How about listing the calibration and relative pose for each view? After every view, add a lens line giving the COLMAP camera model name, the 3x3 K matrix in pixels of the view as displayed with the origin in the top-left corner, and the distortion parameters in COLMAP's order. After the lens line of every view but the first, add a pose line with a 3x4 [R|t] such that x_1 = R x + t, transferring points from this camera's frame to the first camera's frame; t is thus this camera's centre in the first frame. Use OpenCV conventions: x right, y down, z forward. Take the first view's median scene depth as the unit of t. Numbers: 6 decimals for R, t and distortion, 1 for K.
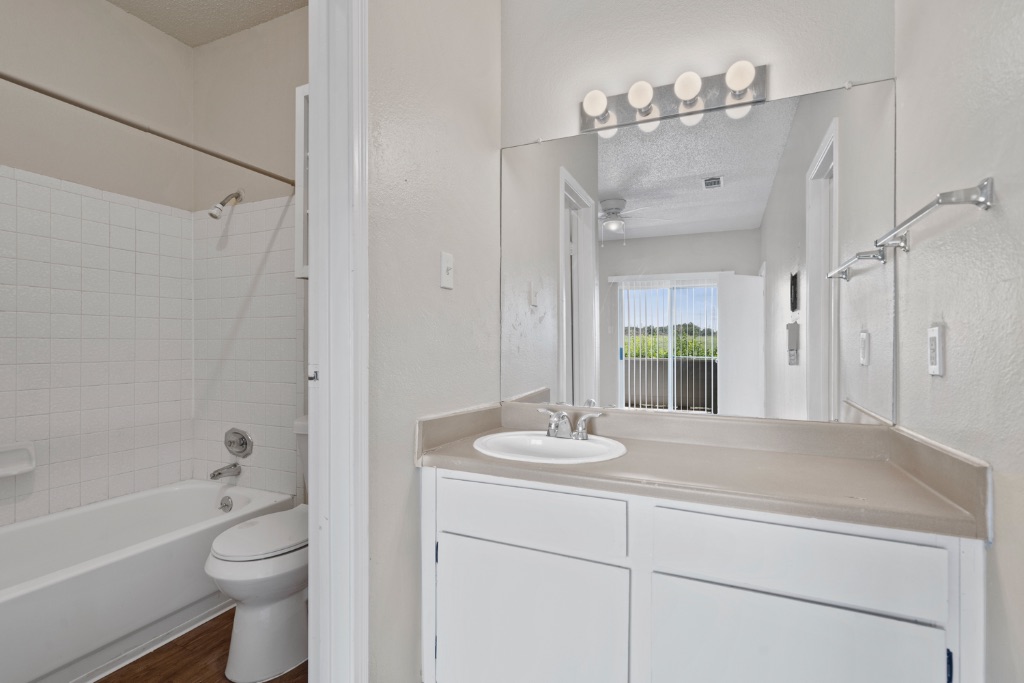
lens RADIAL K [[467.0, 0, 509.9], [0, 467.0, 344.6], [0, 0, 1]] dist [0.001281, 0.000781]
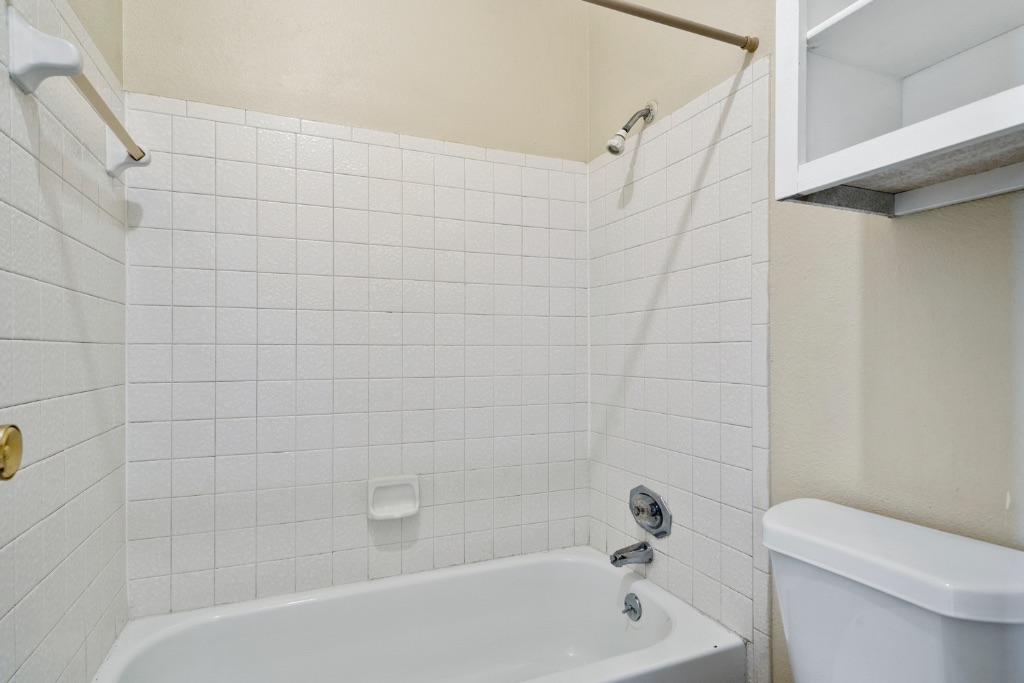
lens RADIAL K [[467.0, 0, 509.9], [0, 467.0, 344.6], [0, 0, 1]] dist [0.001281, 0.000781]
pose [[0.704776, -0.007854, -0.709387, -0.271707], [0.001015, 0.999949, -0.010063, -0.005019], [0.709429, 0.006372, 0.704748, 0.433083]]
